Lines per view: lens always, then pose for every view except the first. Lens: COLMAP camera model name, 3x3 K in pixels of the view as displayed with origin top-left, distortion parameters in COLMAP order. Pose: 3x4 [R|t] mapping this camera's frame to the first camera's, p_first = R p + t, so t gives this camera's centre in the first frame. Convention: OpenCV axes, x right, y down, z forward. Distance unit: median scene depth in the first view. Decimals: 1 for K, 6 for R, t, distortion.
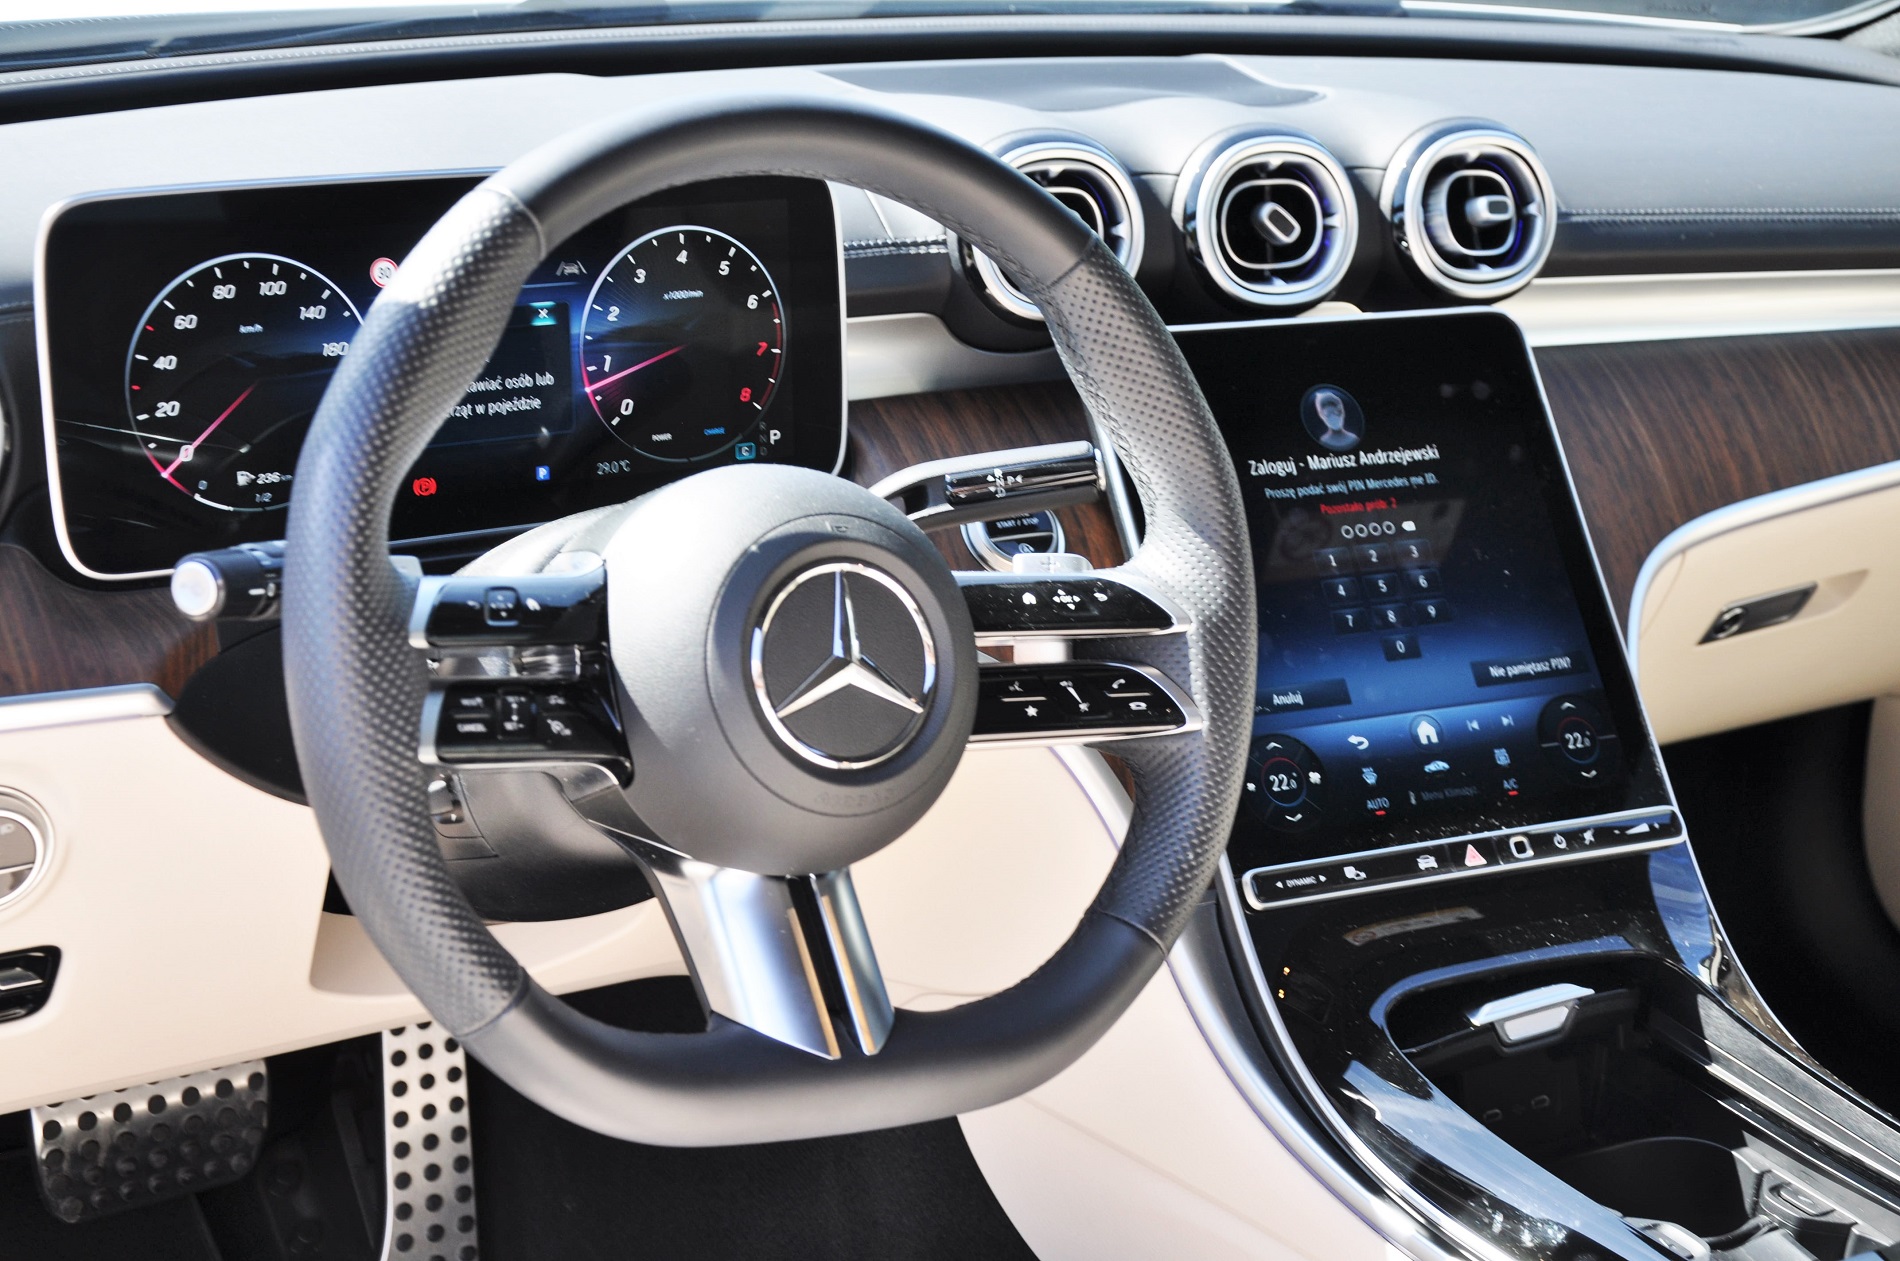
lens RADIAL K [[3396.3, 0, 949.7], [0, 3396.3, 629.1], [0, 0, 1]] dist [0.170744, 0.000000]
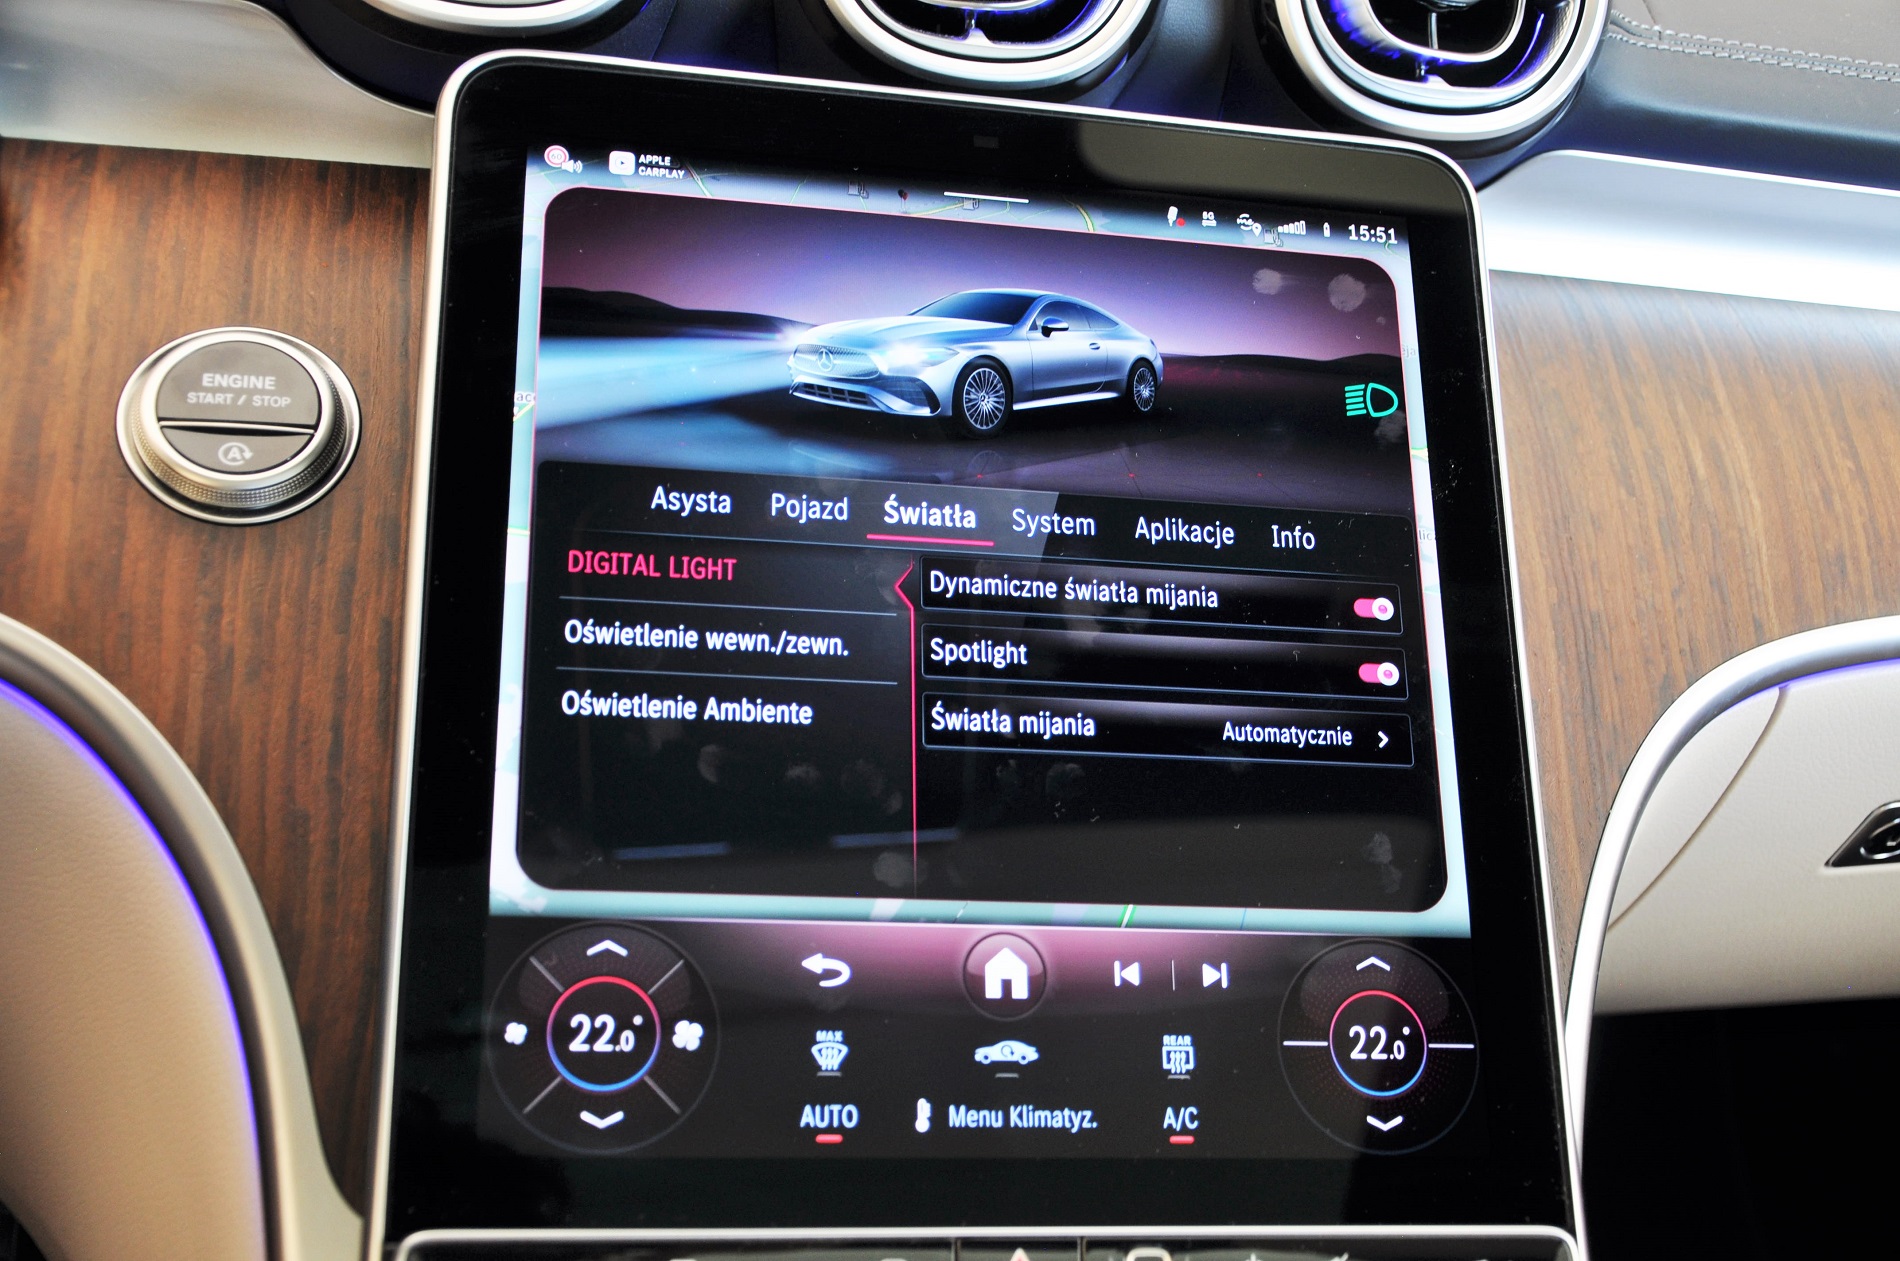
lens RADIAL K [[2330.0, 0, 953.8], [0, 2330.0, 628.9], [0, 0, 1]] dist [0.029791, 0.000000]
pose [[0.950892, 0.148329, -0.271668, 0.195098], [-0.152654, 0.988266, 0.005270, -0.014604], [0.269262, 0.036460, 0.962377, 0.642467]]
